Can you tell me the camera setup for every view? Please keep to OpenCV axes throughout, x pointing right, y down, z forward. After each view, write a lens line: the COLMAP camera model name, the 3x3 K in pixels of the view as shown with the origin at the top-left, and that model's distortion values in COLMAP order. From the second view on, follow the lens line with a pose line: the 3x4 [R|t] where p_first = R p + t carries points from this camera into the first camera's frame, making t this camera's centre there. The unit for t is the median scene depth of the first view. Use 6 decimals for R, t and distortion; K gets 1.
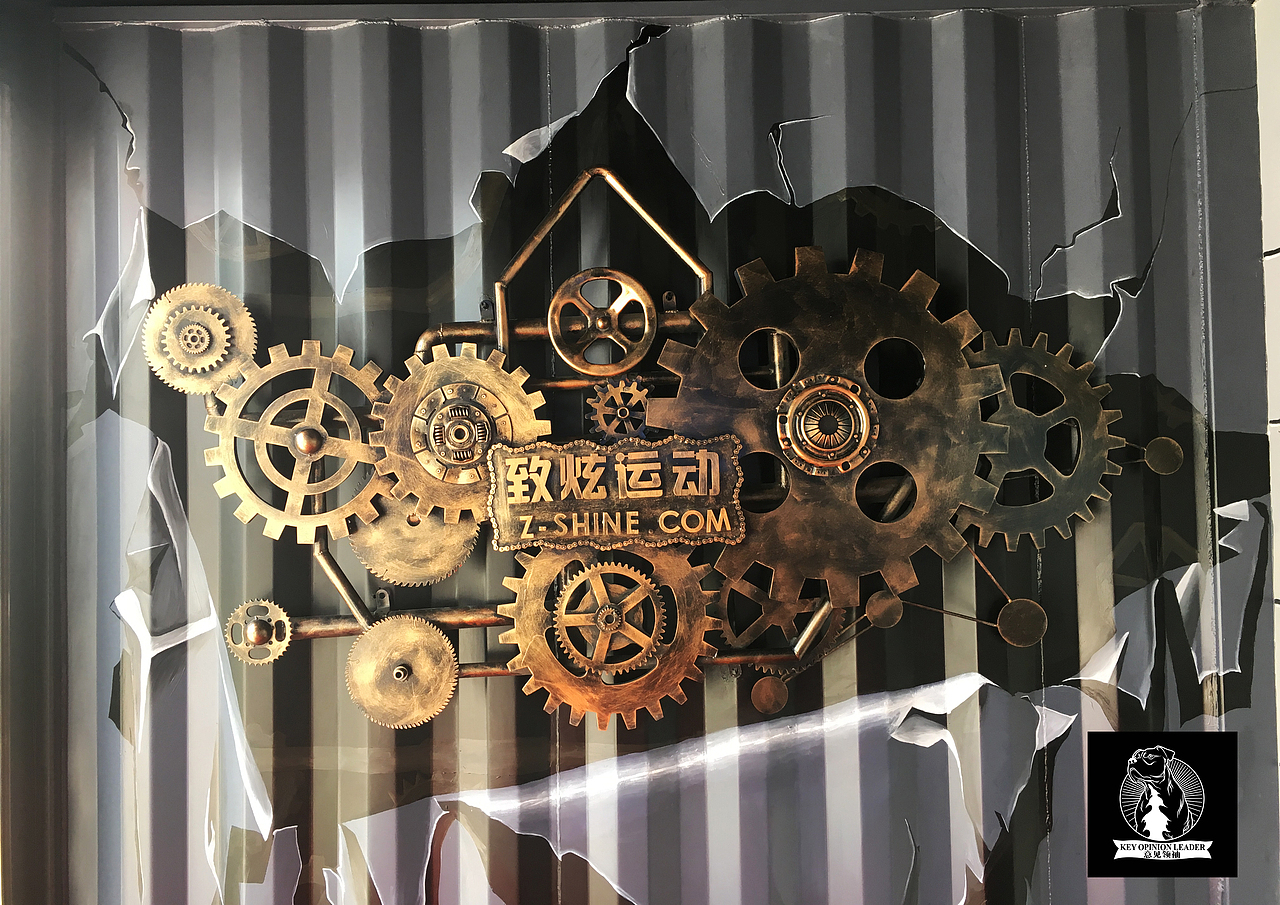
lens RADIAL K [[1129.1, 0, 639.3], [0, 1129.1, 439.0], [0, 0, 1]] dist [0.048537, 0.001843]
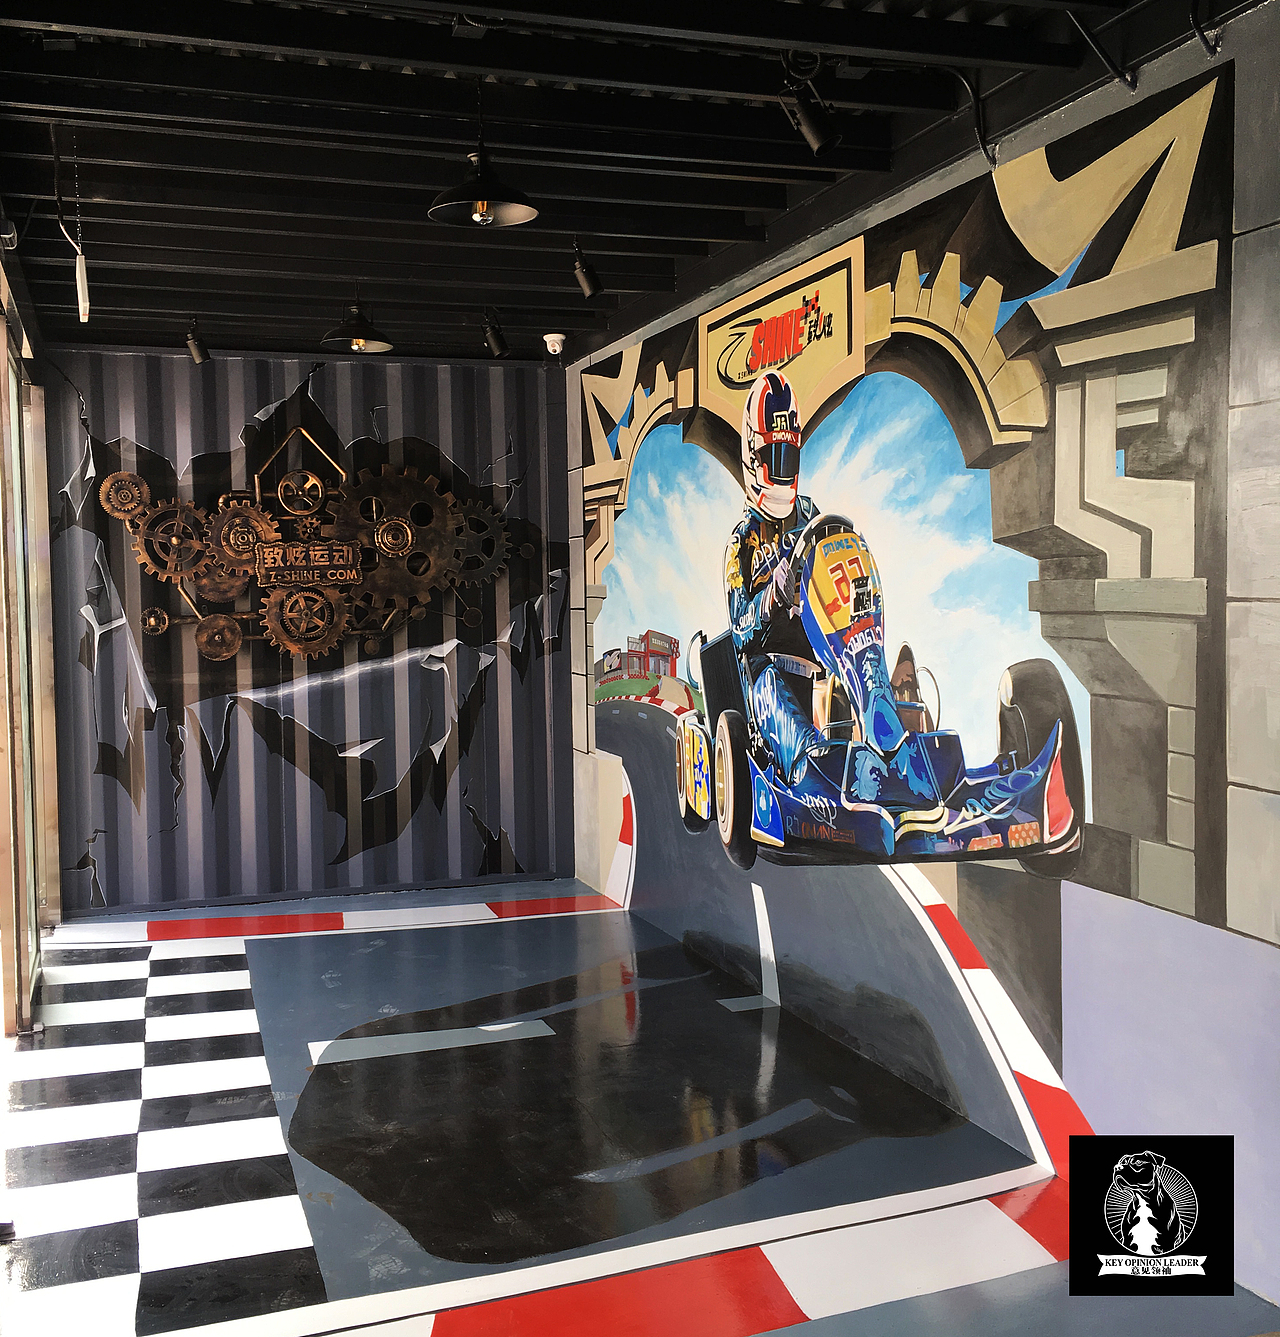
lens RADIAL K [[1560.4, 0, 638.0], [0, 1560.4, 665.2], [0, 0, 1]] dist [0.016381, 0.000000]
pose [[0.948577, -0.012071, 0.316318, -0.406338], [-0.007500, 0.998135, 0.060580, 0.056257], [-0.316459, -0.059837, 0.946717, -2.376900]]
